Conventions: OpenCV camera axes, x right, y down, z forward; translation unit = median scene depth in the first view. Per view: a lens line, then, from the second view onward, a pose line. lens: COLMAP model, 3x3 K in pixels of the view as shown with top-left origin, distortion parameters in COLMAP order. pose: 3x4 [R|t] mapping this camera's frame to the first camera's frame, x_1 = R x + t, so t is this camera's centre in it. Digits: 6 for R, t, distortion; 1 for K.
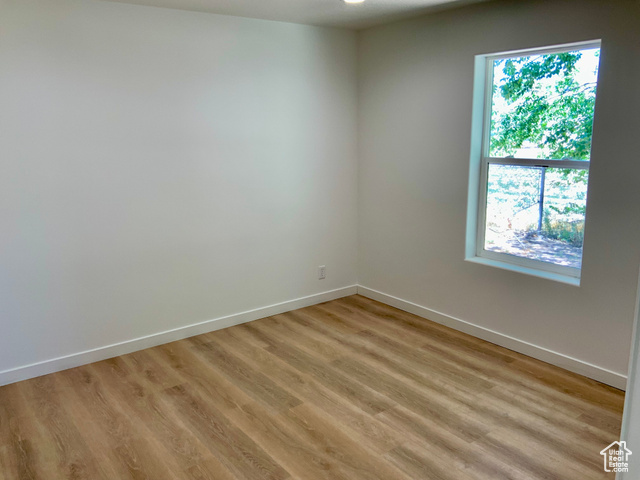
lens RADIAL K [[539.5, 0, 319.4], [0, 539.5, 239.5], [0, 0, 1]] dist [-0.010793, -0.010378]
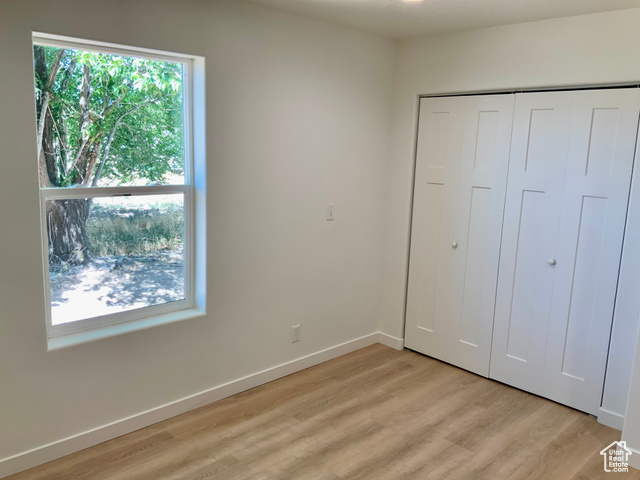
lens RADIAL K [[539.5, 0, 319.9], [0, 539.5, 239.7], [0, 0, 1]] dist [-0.010793, -0.010378]
pose [[-0.109873, -0.180562, 0.977407, -0.447102], [0.184003, 0.962669, 0.198523, -0.193751], [-0.976765, 0.201658, -0.072547, 0.859699]]
